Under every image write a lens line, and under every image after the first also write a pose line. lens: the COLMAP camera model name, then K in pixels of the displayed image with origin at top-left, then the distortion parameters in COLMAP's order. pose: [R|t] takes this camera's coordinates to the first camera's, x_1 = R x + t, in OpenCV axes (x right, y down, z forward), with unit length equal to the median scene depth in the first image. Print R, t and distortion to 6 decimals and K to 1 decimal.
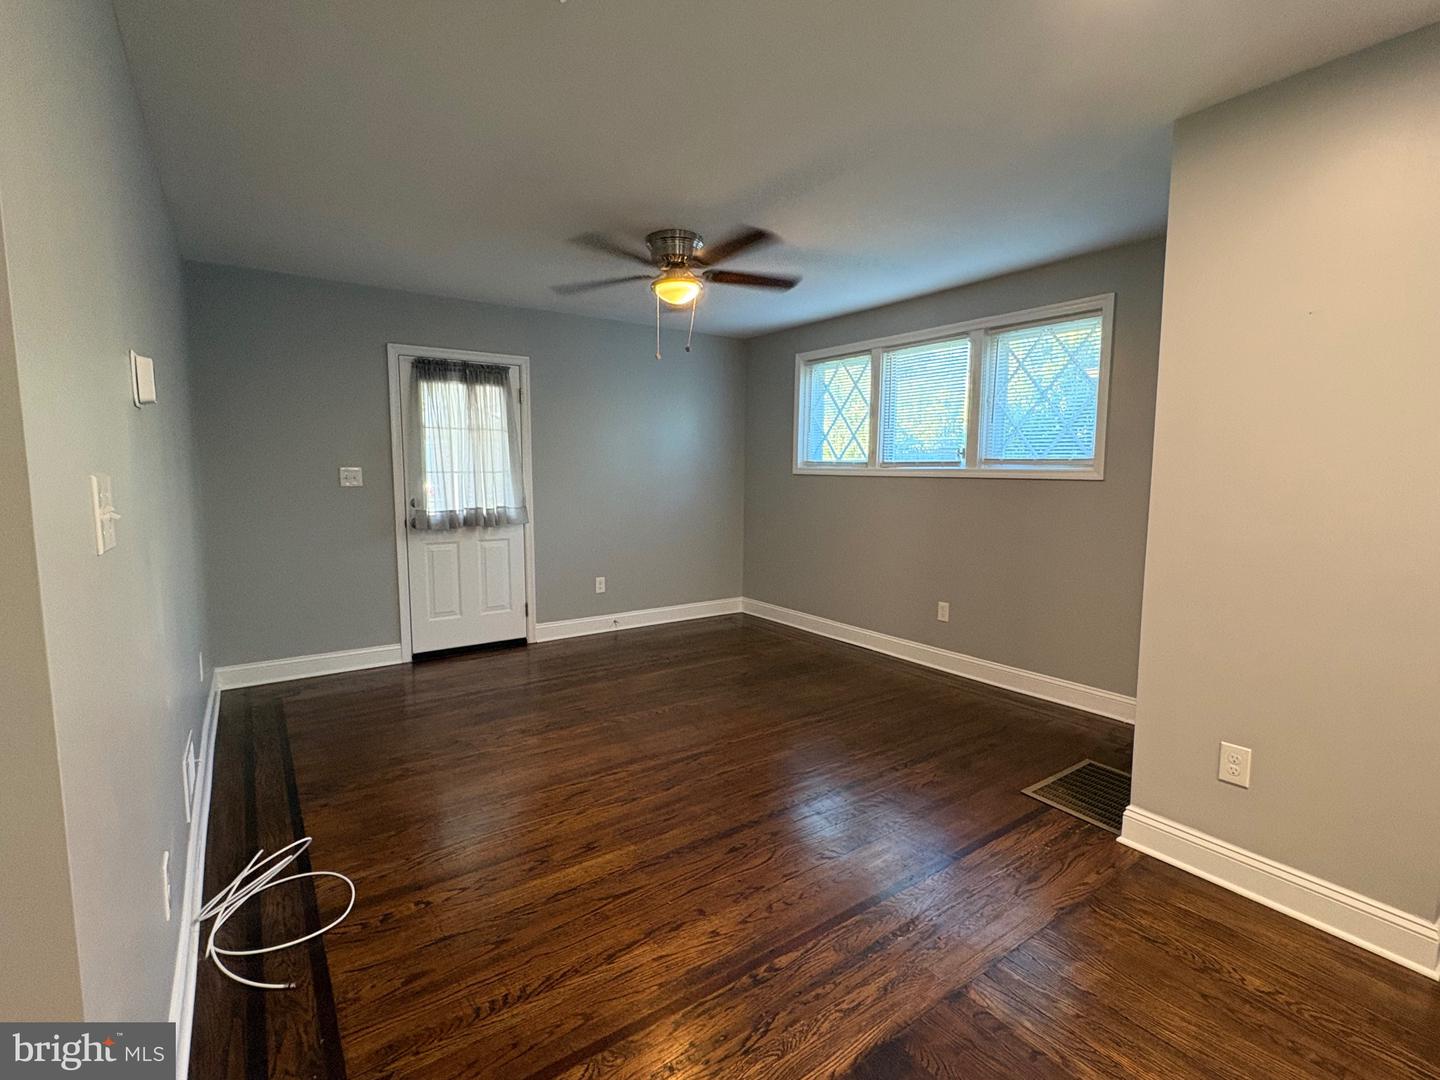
lens RADIAL K [[669.1, 0, 719.0], [0, 669.1, 545.4], [0, 0, 1]] dist [-0.001113, 0.000713]
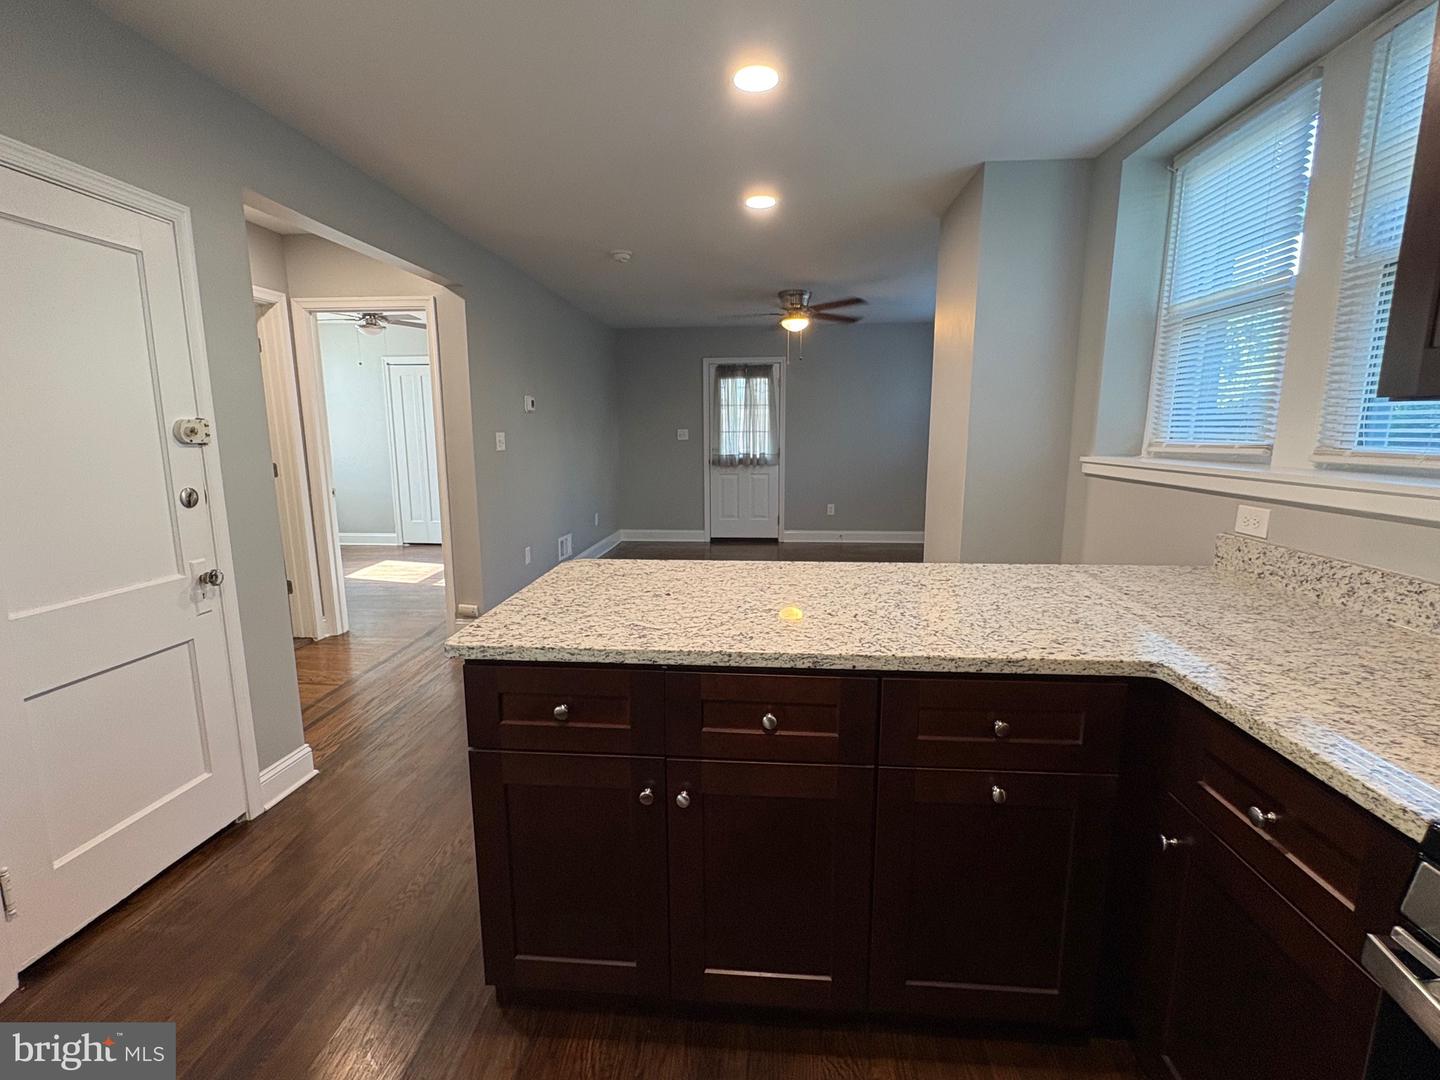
lens RADIAL K [[669.1, 0, 717.1], [0, 669.1, 543.7], [0, 0, 1]] dist [-0.001113, 0.000713]
pose [[0.761488, 0.101804, -0.640135, 0.808865], [-0.065061, 0.994606, 0.080782, 0.044834], [0.644906, -0.019867, 0.764004, -0.383055]]
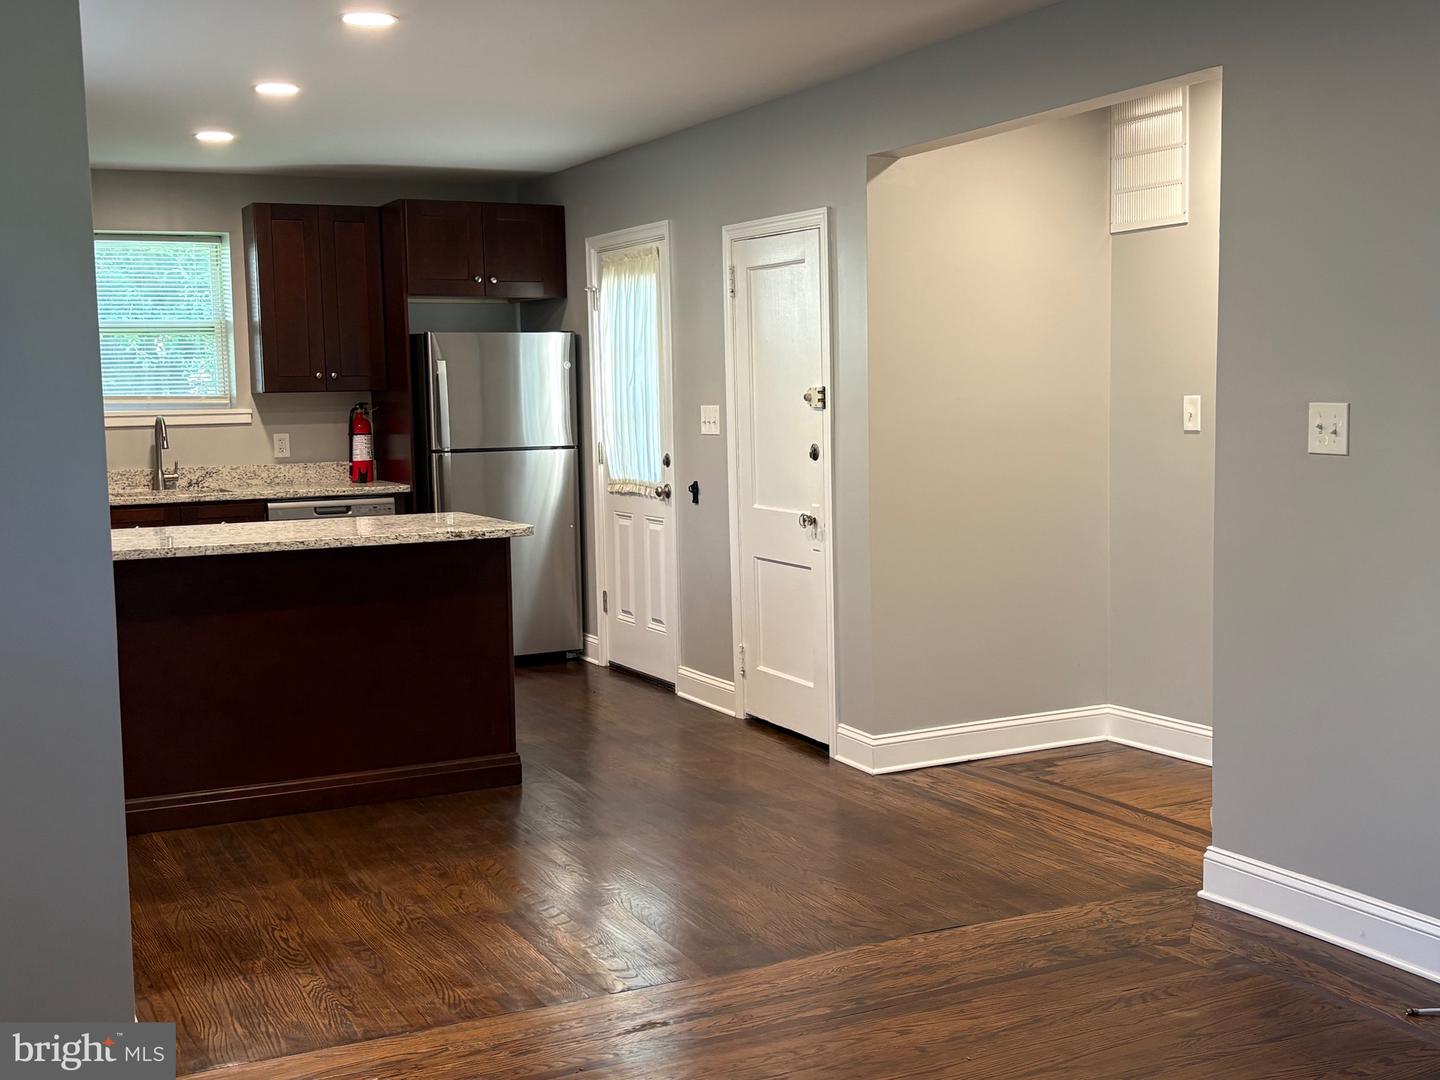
lens RADIAL K [[1655.1, 0, 725.1], [0, 1655.1, 543.2], [0, 0, 1]] dist [0.104171, 0.000000]
pose [[-0.988025, -0.002858, 0.154270, -0.048560], [0.029596, 0.977753, 0.207663, -0.175301], [-0.151431, 0.209742, -0.965959, 1.381423]]
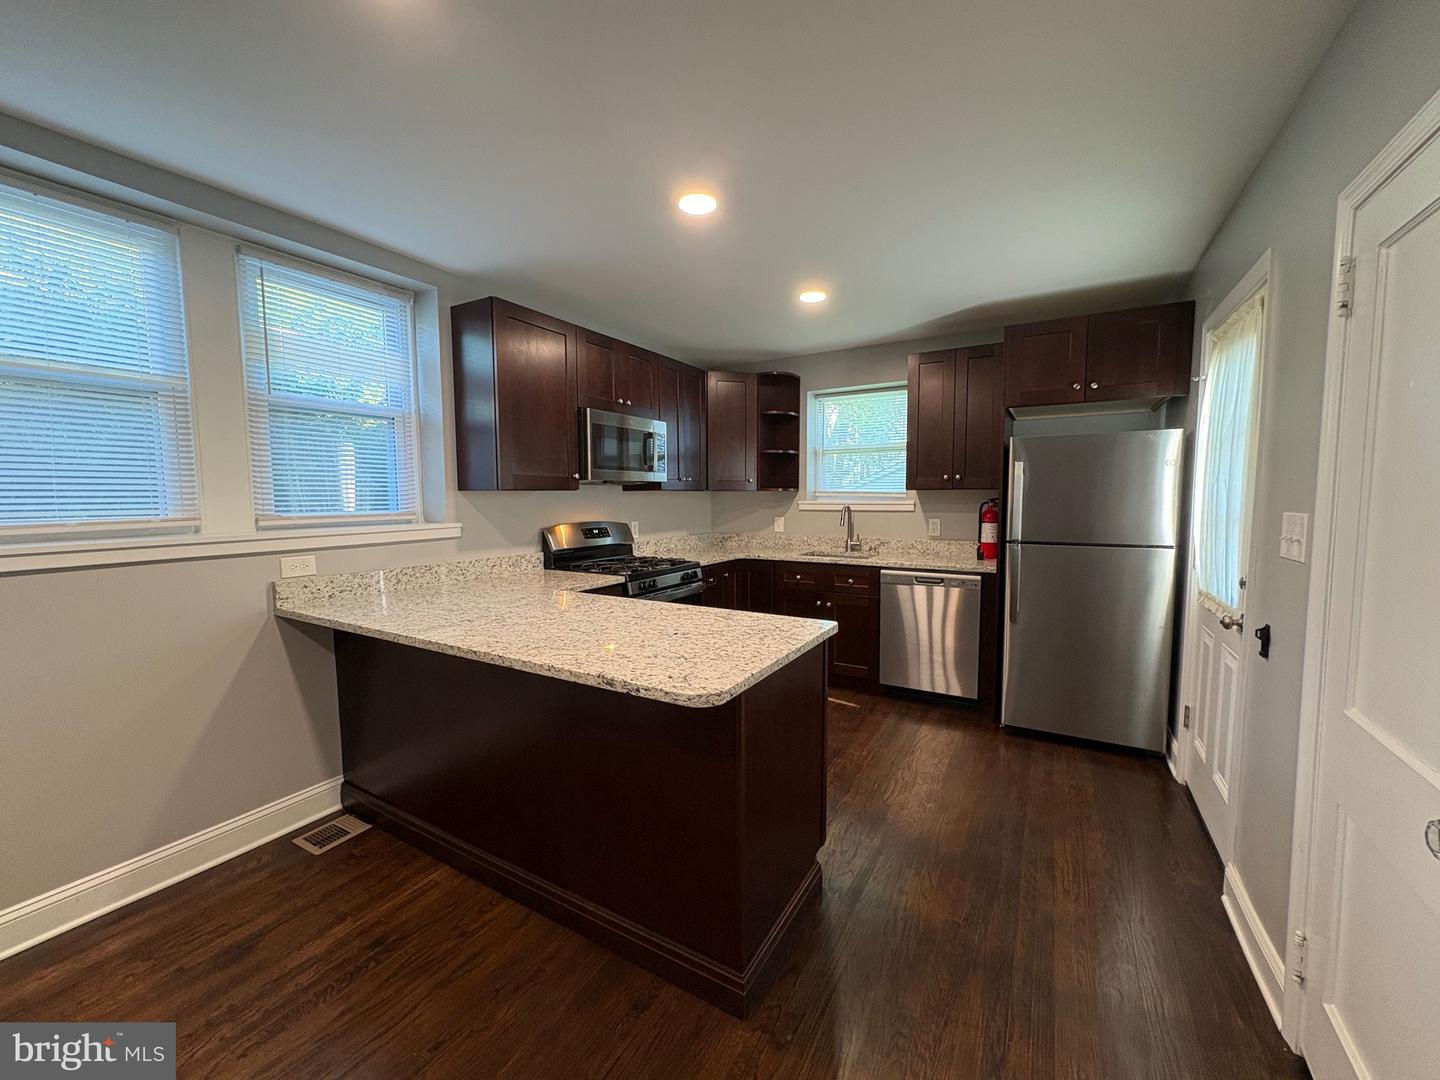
lens RADIAL K [[575.2, 0, 720.8], [0, 575.2, 542.3], [0, 0, 1]] dist [-0.000948, 0.000620]
pose [[-0.406842, -0.080401, 0.909953, 0.051603], [0.105855, 0.985259, 0.134382, -0.018120], [-0.907345, 0.150995, -0.392335, 0.083600]]
